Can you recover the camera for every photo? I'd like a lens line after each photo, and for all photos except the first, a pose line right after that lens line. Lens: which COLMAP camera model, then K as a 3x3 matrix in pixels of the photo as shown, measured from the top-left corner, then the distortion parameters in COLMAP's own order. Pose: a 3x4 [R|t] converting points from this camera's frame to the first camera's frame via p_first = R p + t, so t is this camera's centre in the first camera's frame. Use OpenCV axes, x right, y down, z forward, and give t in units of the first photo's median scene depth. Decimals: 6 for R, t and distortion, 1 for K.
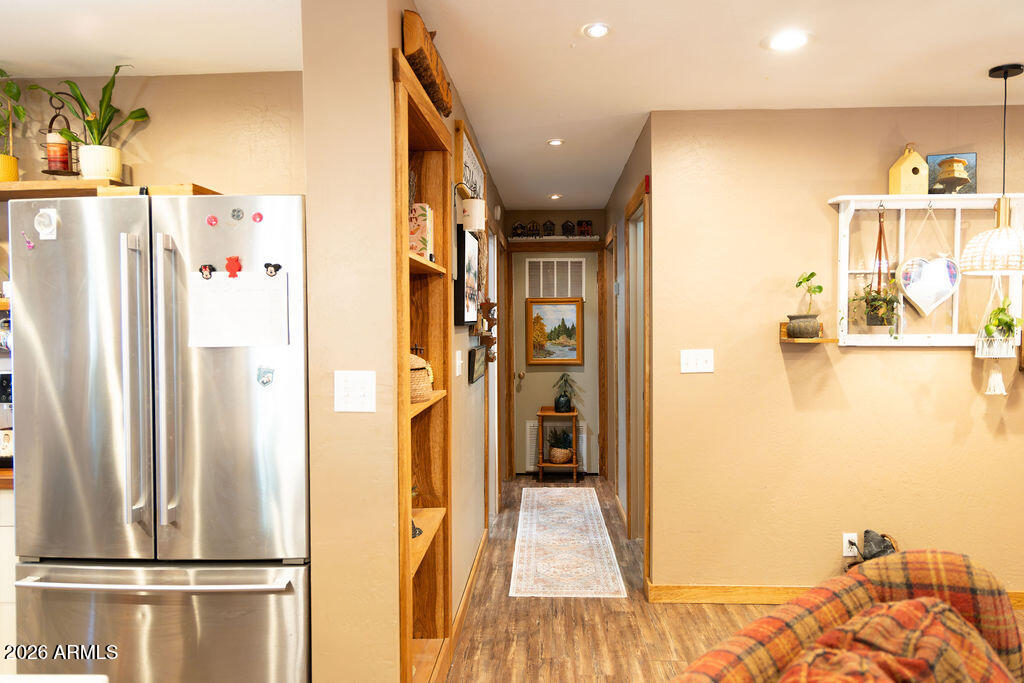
lens RADIAL K [[715.4, 0, 515.1], [0, 715.4, 339.4], [0, 0, 1]] dist [0.009327, 0.002249]
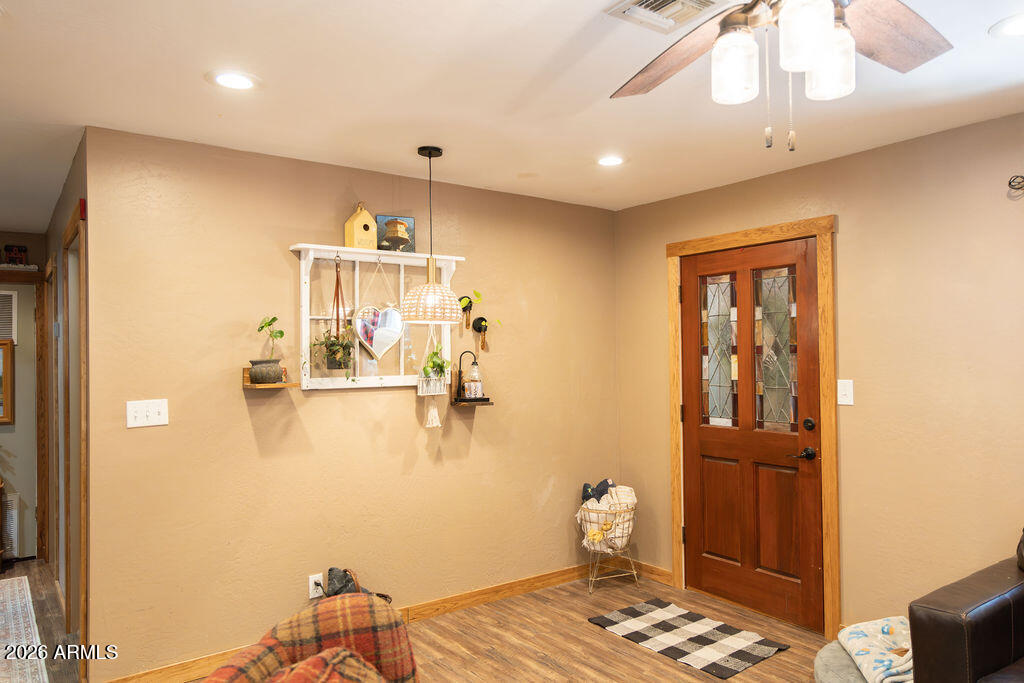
lens RADIAL K [[709.0, 0, 525.5], [0, 709.0, 338.4], [0, 0, 1]] dist [0.008773, 0.001438]
pose [[0.774634, 0.007741, 0.632362, 0.061402], [0.030260, 0.998326, -0.049289, -0.004743], [-0.631685, 0.057316, 0.773103, 0.018168]]
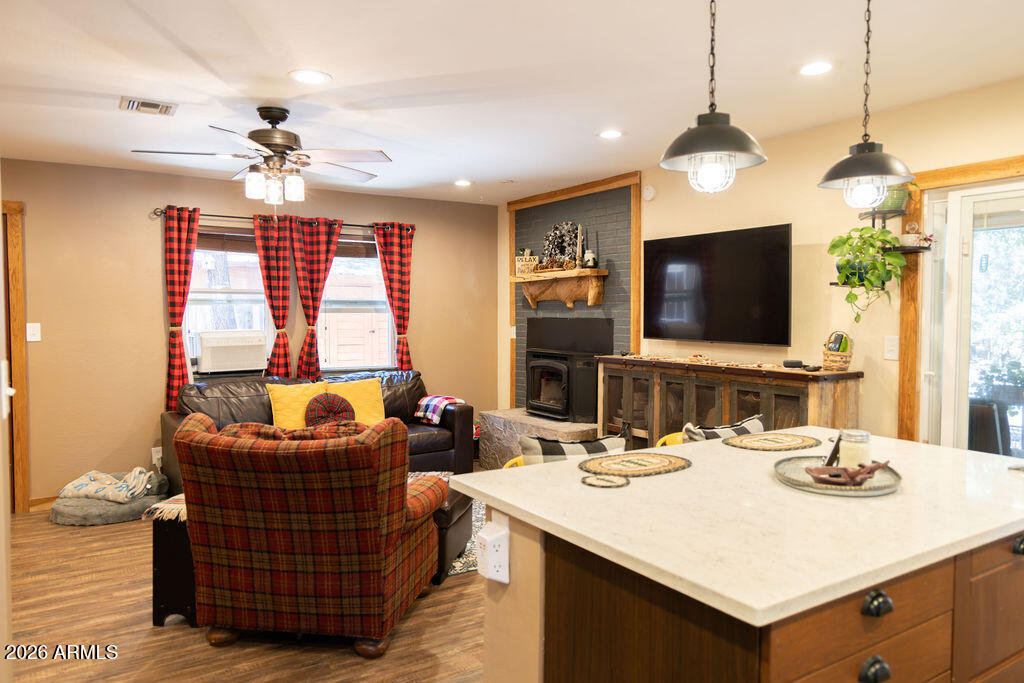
lens RADIAL K [[715.4, 0, 515.1], [0, 715.4, 339.4], [0, 0, 1]] dist [0.009327, 0.002249]
pose [[-0.573974, -0.033159, 0.818202, -0.668915], [0.025844, 0.997949, 0.058573, -0.008763], [-0.818465, 0.054765, -0.571940, 0.555545]]
